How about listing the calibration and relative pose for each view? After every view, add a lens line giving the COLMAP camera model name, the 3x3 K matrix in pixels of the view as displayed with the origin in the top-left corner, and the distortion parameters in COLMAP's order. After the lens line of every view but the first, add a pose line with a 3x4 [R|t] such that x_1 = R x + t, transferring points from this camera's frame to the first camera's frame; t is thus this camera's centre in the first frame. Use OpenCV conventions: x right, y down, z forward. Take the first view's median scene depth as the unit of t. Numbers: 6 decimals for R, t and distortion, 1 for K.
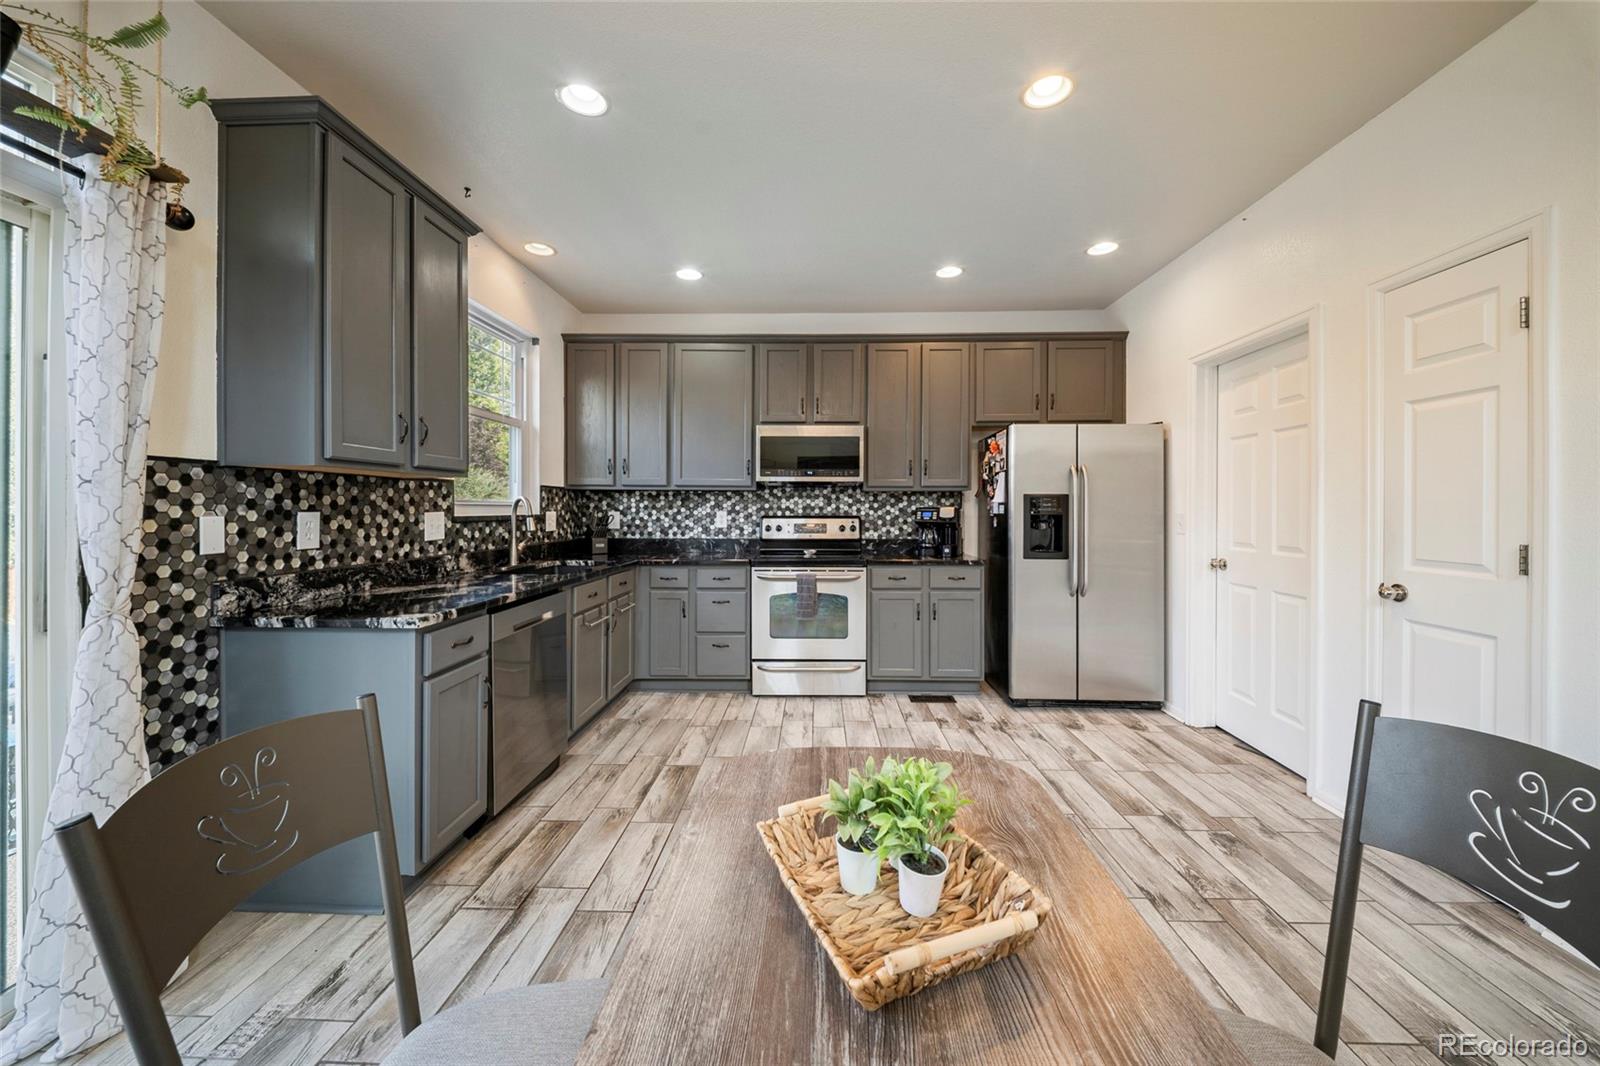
lens RADIAL K [[575.8, 0, 808.9], [0, 575.8, 509.9], [0, 0, 1]] dist [0.013121, -0.007662]
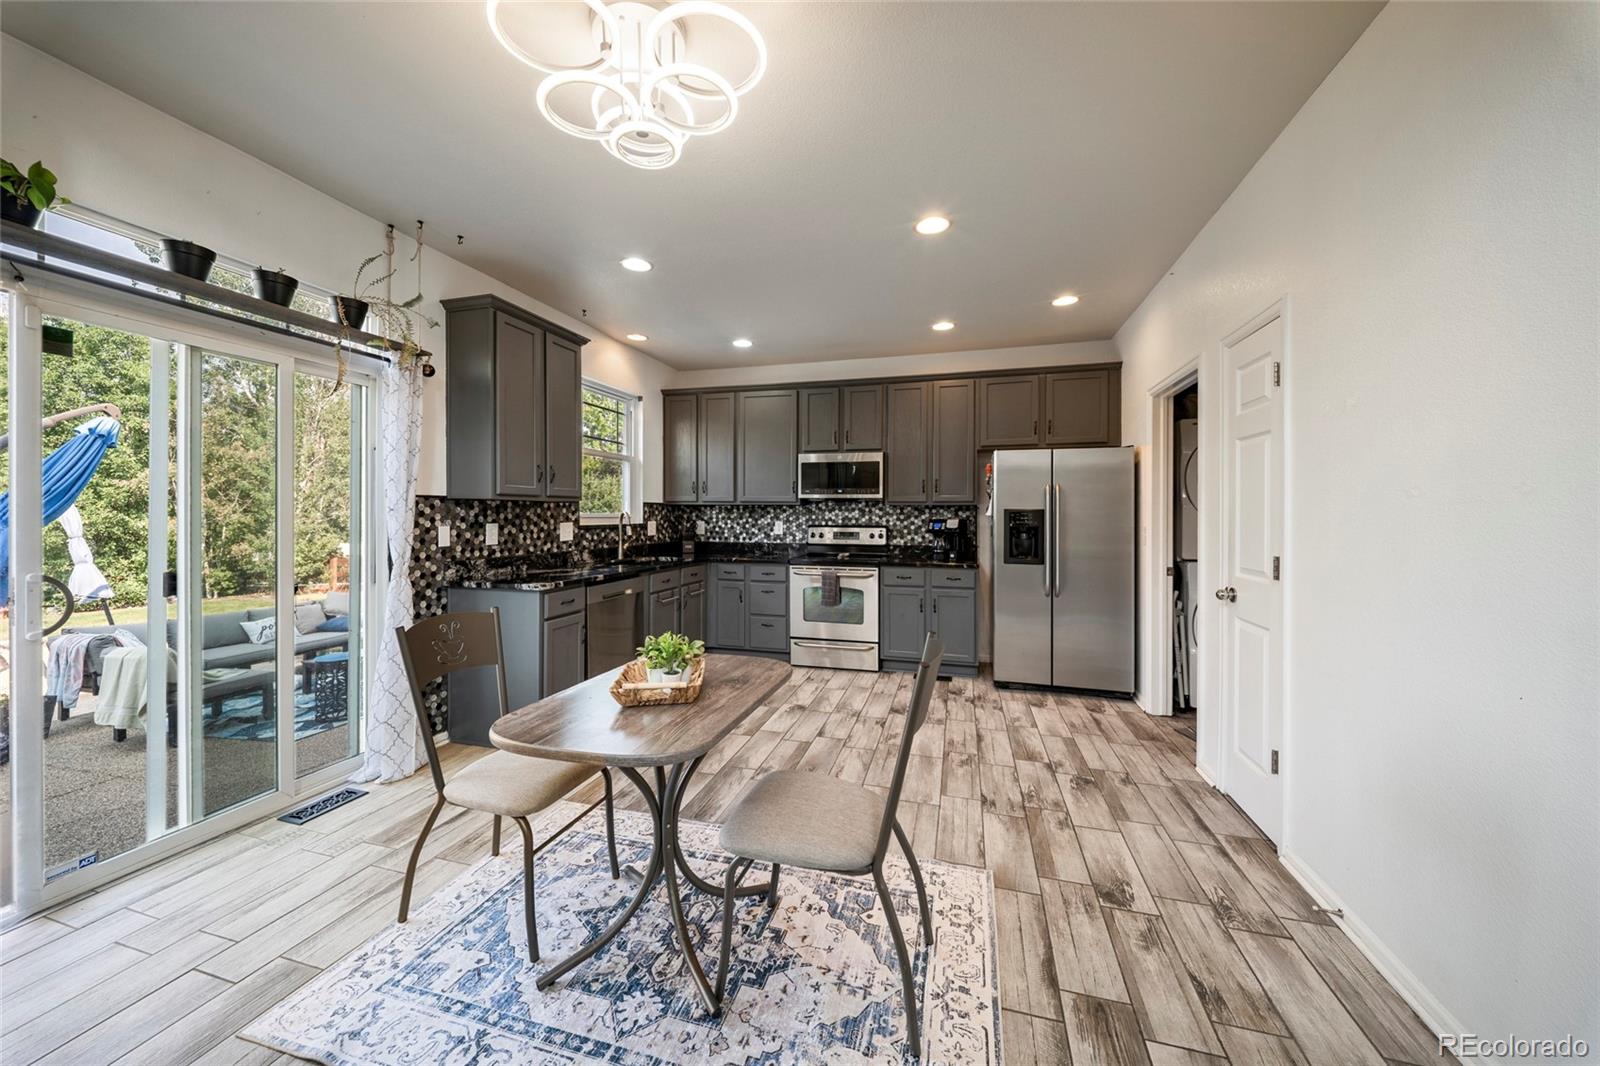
lens RADIAL K [[563.5, 0, 804.3], [0, 563.5, 516.9], [0, 0, 1]] dist [0.018768, -0.007183]
pose [[0.969066, 0.003336, -0.246780, 0.275795], [-0.002879, 0.999993, 0.002212, -0.013519], [0.246786, -0.001433, 0.969069, -0.245157]]
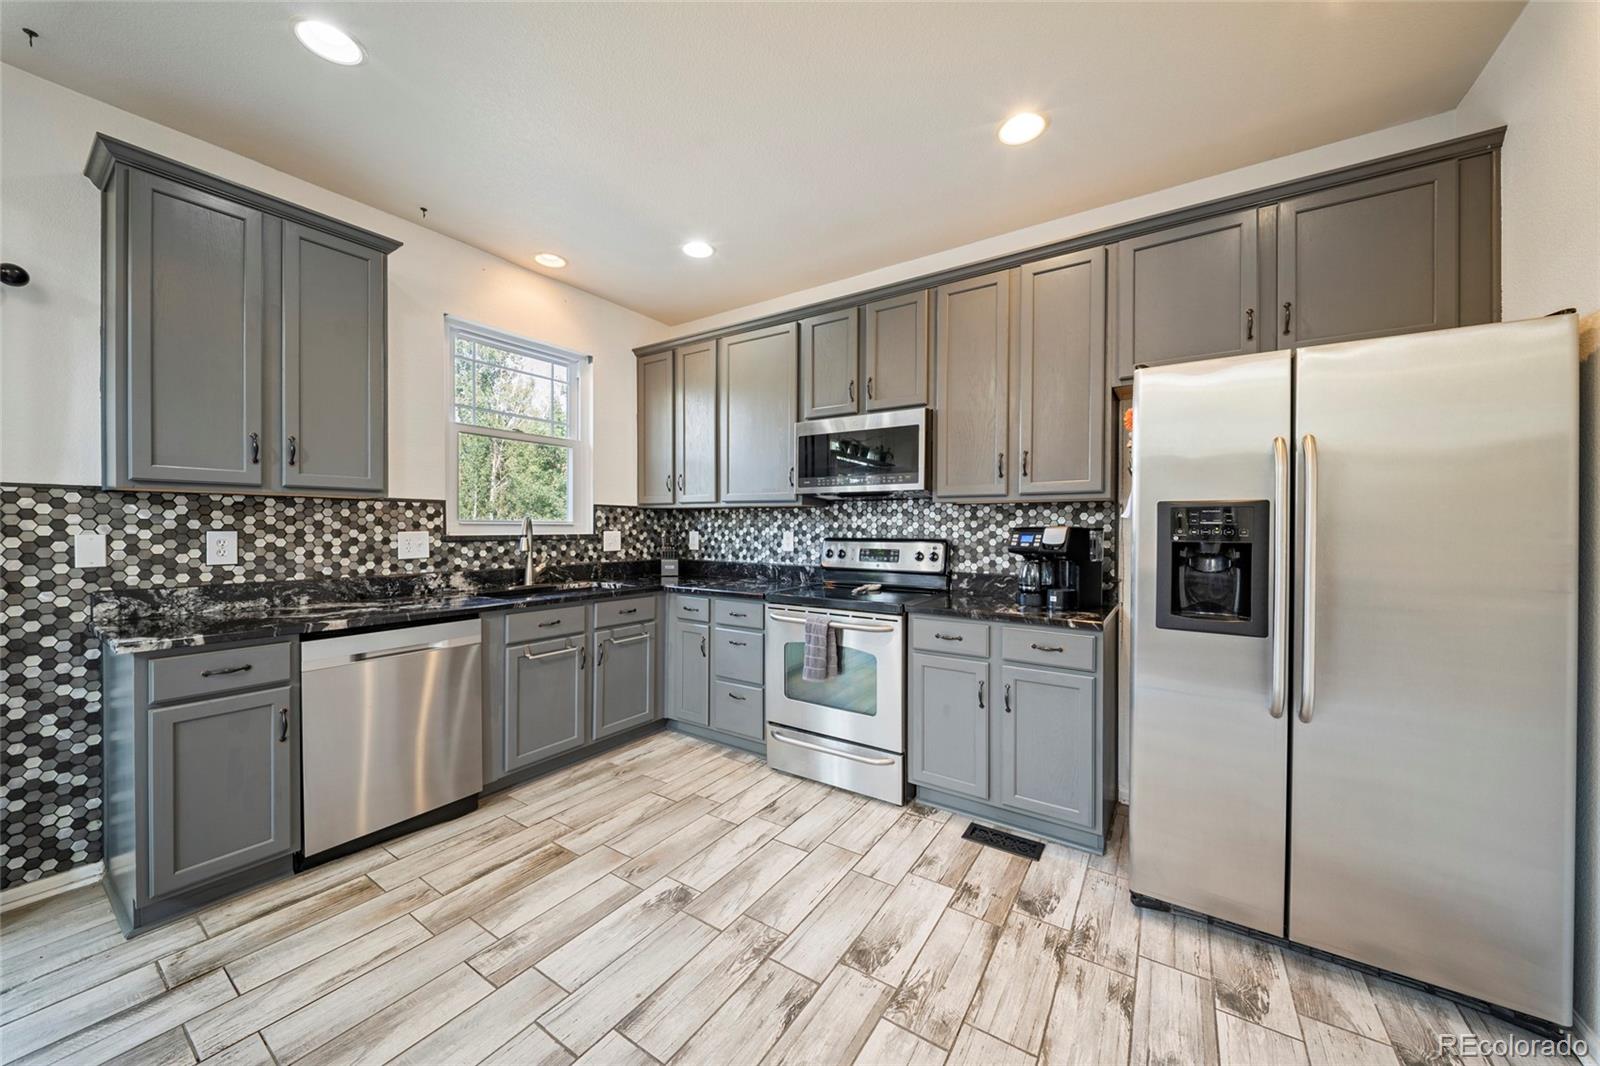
lens RADIAL K [[557.8, 0, 800.0], [0, 557.8, 533.0], [0, 0, 1]] dist [-0.008917, -0.000308]
pose [[0.845140, 0.006403, -0.534507, 0.389961], [-0.002927, 0.999969, 0.007350, -0.002247], [0.534537, -0.004647, 0.845132, 0.438321]]
